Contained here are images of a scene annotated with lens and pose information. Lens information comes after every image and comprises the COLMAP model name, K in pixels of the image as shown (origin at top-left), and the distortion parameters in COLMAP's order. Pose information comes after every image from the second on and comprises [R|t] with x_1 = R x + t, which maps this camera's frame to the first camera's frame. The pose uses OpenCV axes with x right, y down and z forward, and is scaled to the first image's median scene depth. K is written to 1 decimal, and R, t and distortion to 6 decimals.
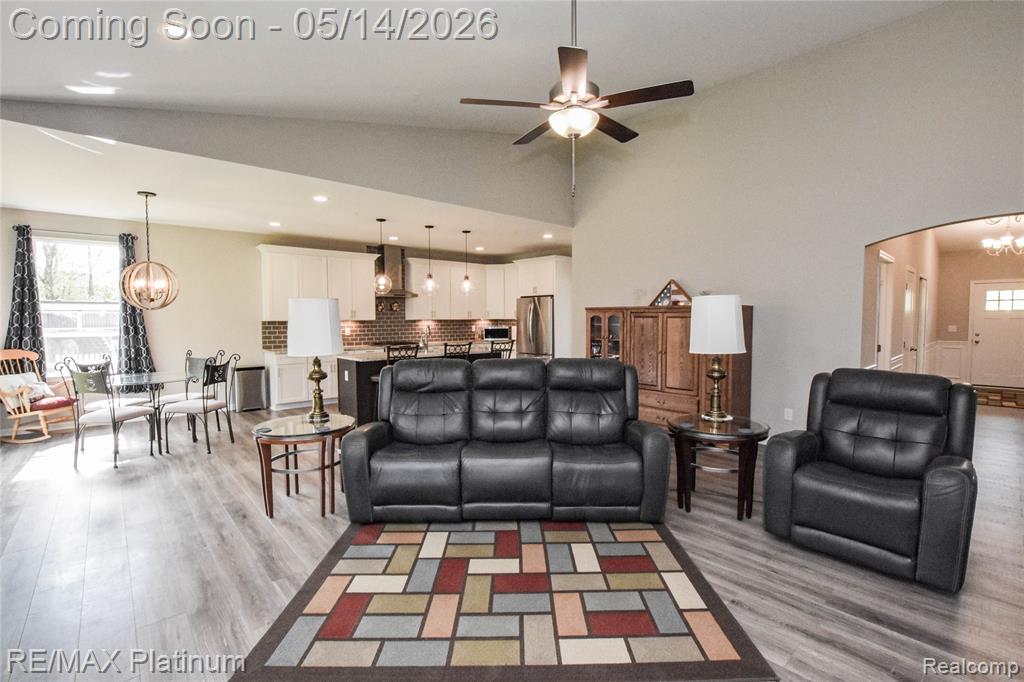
lens RADIAL K [[455.9, 0, 525.3], [0, 455.9, 335.1], [0, 0, 1]] dist [-0.032615, 0.004754]
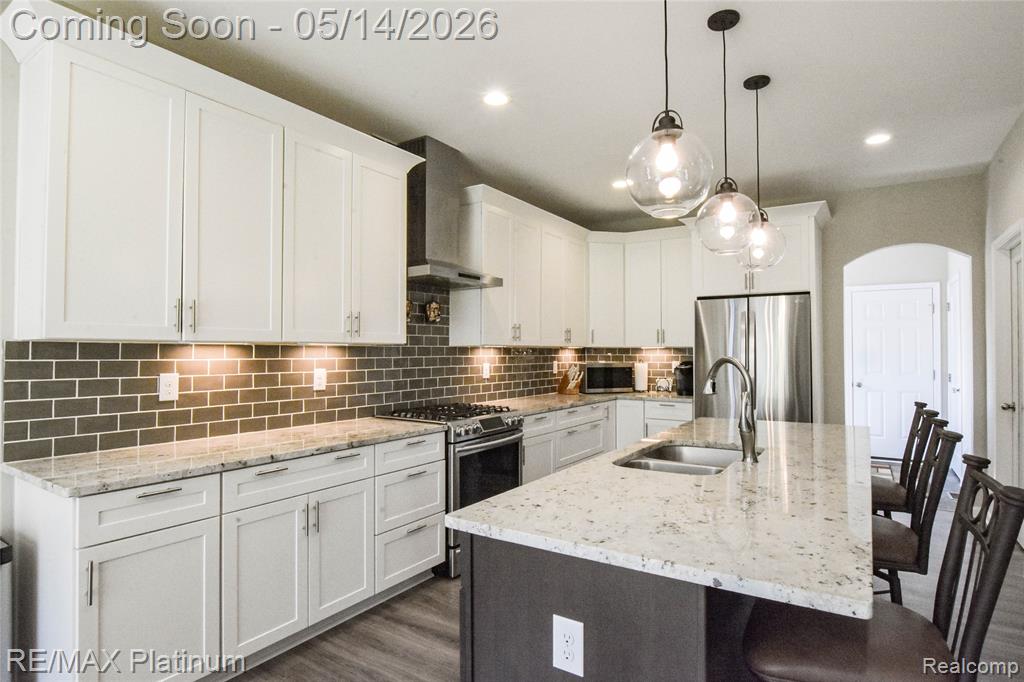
lens RADIAL K [[541.1, 0, 530.2], [0, 541.1, 343.7], [0, 0, 1]] dist [-0.023248, 0.005087]
pose [[0.967154, 0.004405, 0.254153, -0.324609], [0.009961, 0.998425, -0.055212, -0.009640], [-0.253996, 0.055930, 0.965587, 0.551957]]
